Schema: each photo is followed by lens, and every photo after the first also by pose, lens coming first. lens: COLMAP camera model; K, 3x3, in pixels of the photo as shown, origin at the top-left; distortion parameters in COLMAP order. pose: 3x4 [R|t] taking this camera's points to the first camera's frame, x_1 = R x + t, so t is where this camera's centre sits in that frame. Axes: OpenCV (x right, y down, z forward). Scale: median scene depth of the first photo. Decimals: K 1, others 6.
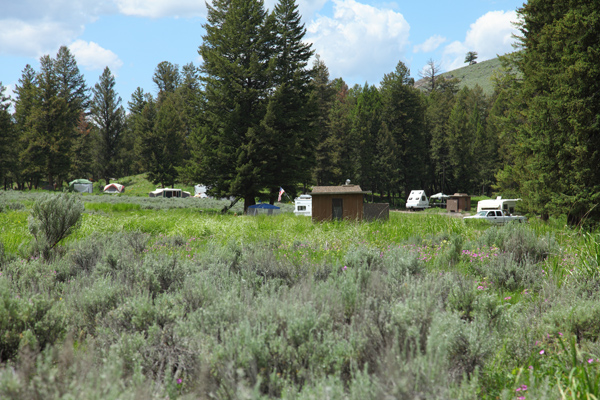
lens RADIAL K [[1806.5, 0, 299.4], [0, 1806.5, 200.9], [0, 0, 1]] dist [0.230099, 0.000000]
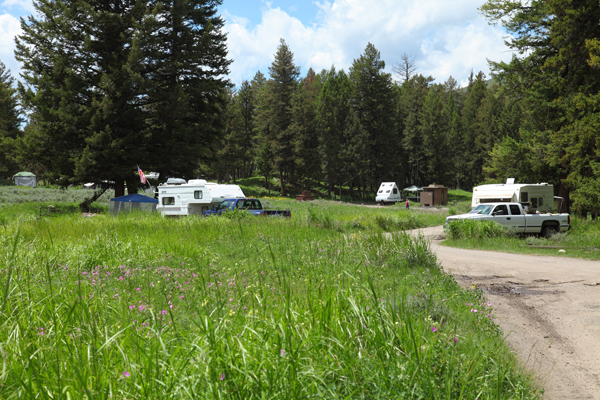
lens RADIAL K [[1168.3, 0, 300.7], [0, 1168.3, 199.3], [0, 0, 1]] dist [-0.011406, 0.000000]
pose [[0.999711, -0.003246, -0.023815, 0.035191], [0.003260, 0.999995, 0.000514, 0.002247], [0.023813, -0.000592, 0.999716, 0.412096]]
